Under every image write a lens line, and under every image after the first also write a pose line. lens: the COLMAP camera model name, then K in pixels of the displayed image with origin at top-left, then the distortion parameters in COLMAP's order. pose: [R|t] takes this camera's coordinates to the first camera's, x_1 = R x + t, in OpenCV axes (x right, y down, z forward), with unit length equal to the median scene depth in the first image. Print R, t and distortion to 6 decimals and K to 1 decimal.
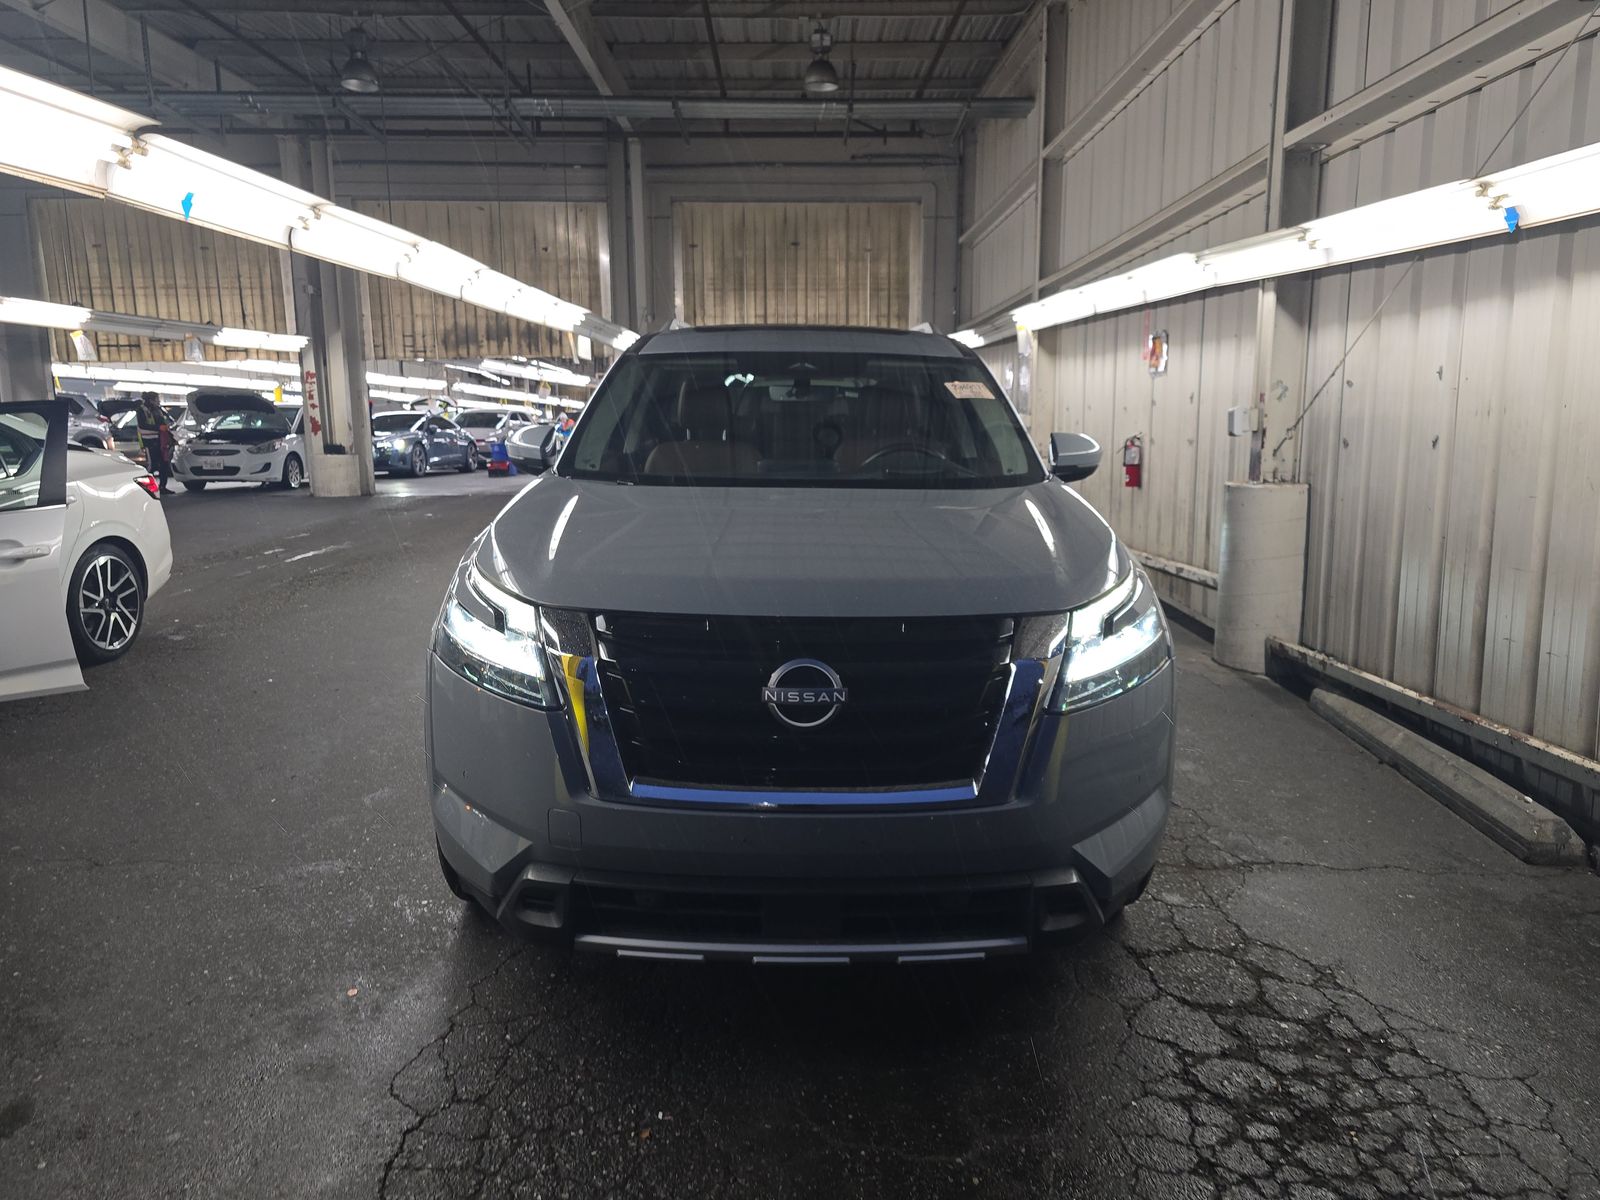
lens RADIAL K [[1056.5, 0, 800.0], [0, 1056.5, 600.0], [0, 0, 1]] dist [0.050950, -0.044708]
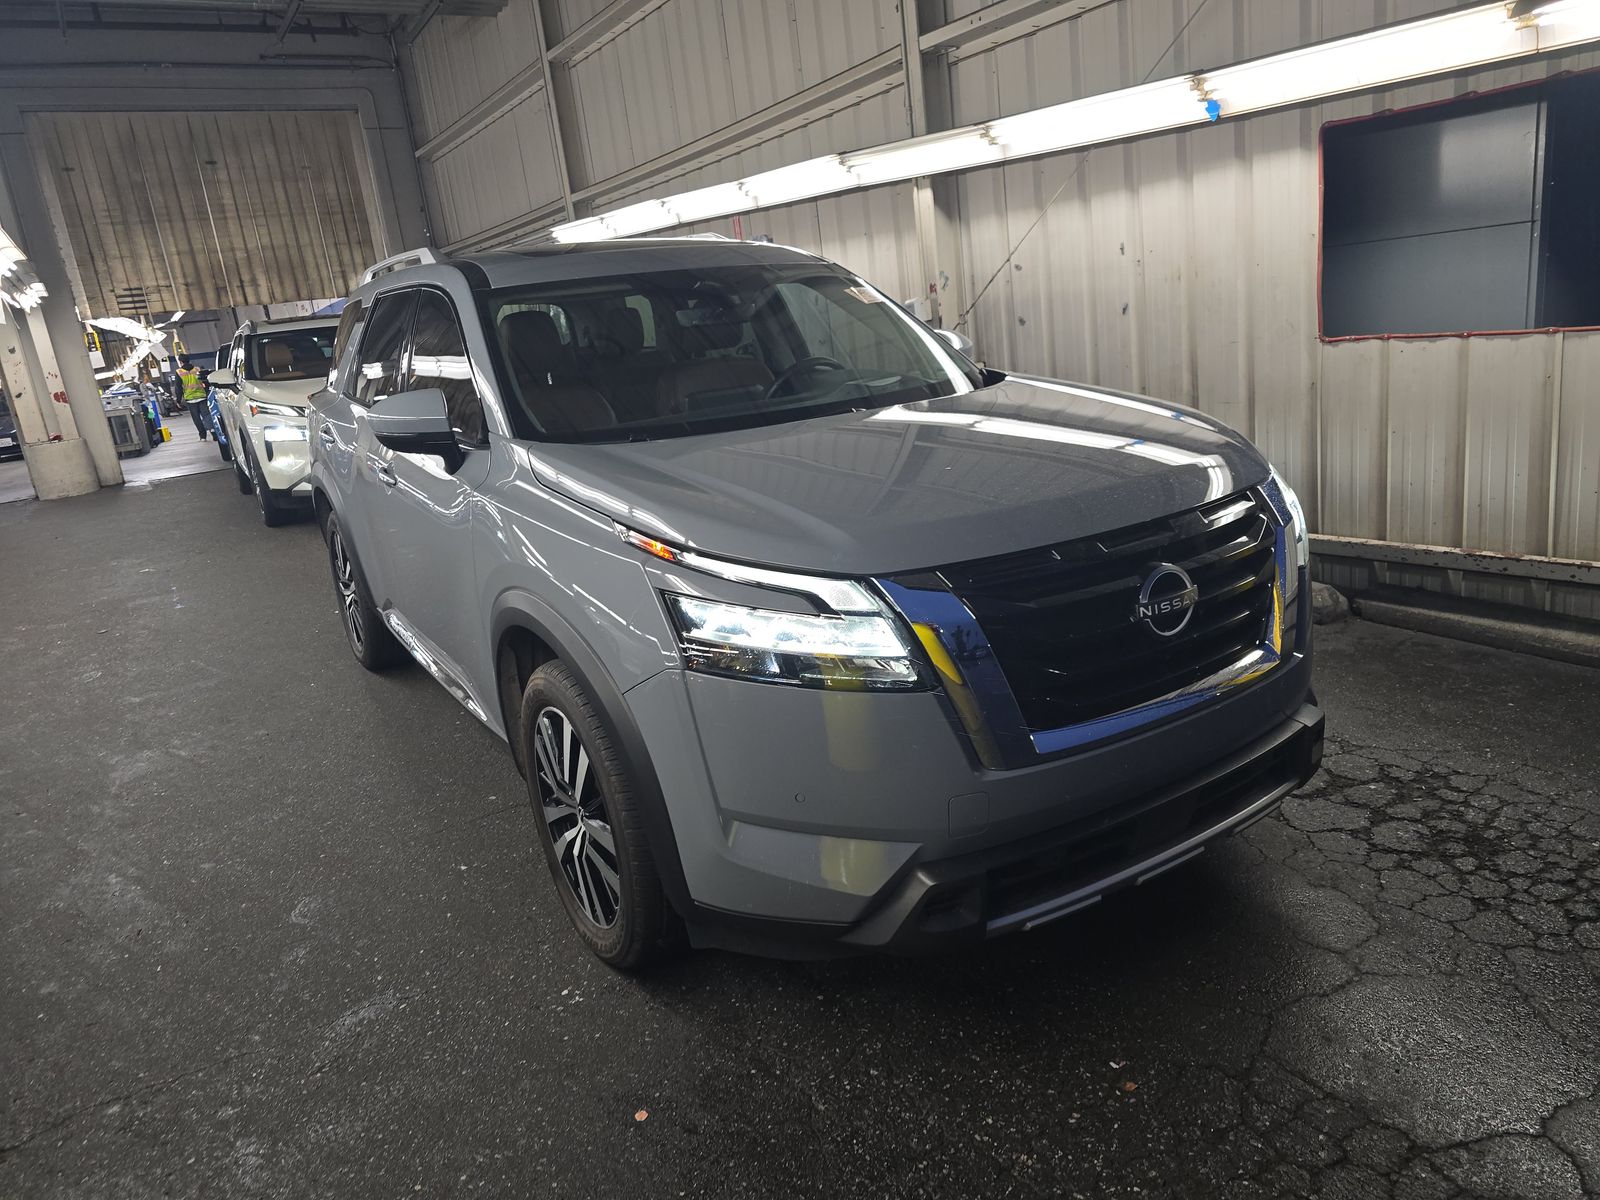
lens RADIAL K [[1056.5, 0, 800.0], [0, 1056.5, 600.0], [0, 0, 1]] dist [0.050950, -0.044708]
pose [[0.849449, -0.227509, 0.476105, -0.285855], [0.194170, 0.973739, 0.118873, -0.035739], [-0.490647, -0.008531, 0.871317, 0.120536]]
